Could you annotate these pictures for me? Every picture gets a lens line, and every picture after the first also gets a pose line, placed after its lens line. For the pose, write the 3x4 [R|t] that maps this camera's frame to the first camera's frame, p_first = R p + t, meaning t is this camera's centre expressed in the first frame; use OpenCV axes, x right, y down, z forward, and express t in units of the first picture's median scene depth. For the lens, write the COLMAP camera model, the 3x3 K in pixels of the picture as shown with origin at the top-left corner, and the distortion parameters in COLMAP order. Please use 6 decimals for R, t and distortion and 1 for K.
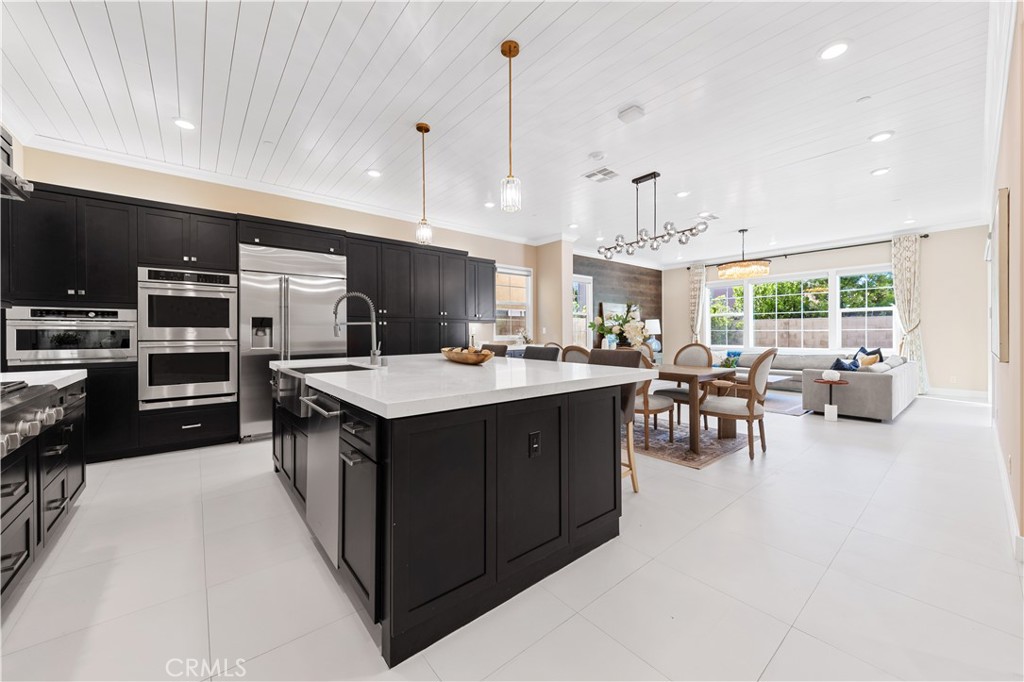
lens RADIAL K [[381.4, 0, 511.7], [0, 381.4, 335.3], [0, 0, 1]] dist [0.000677, 0.000108]
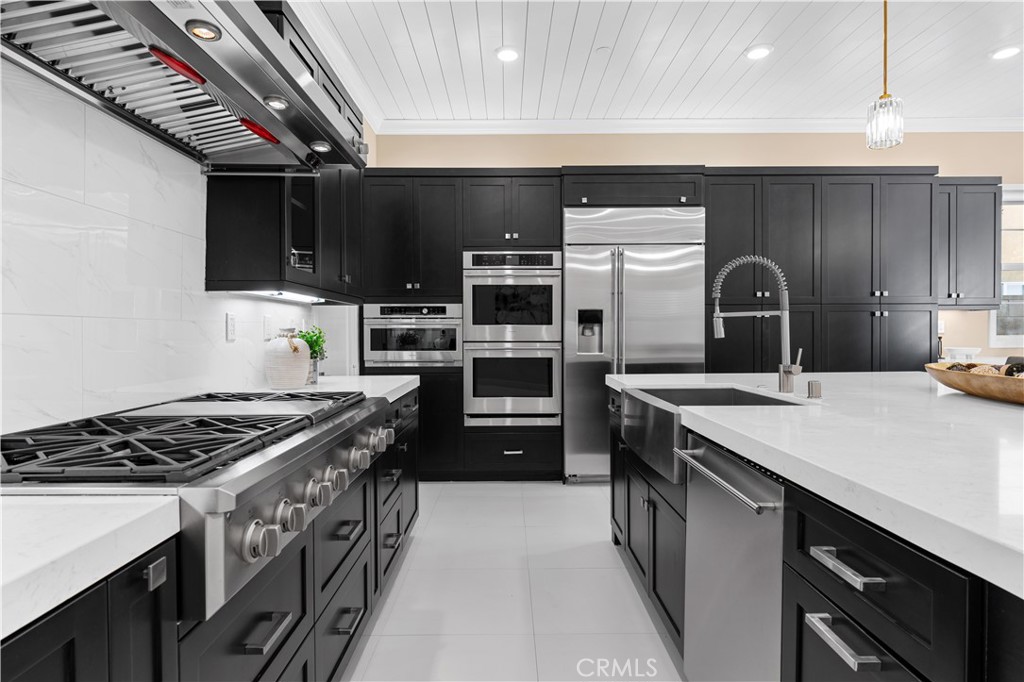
lens RADIAL K [[587.0, 0, 512.3], [0, 587.0, 341.5], [0, 0, 1]] dist [0.006182, 0.002471]
pose [[0.769906, 0.007694, -0.638111, -0.083581], [-0.000461, 0.999934, 0.011500, -0.000546], [0.638157, -0.008560, 0.769859, 0.085824]]
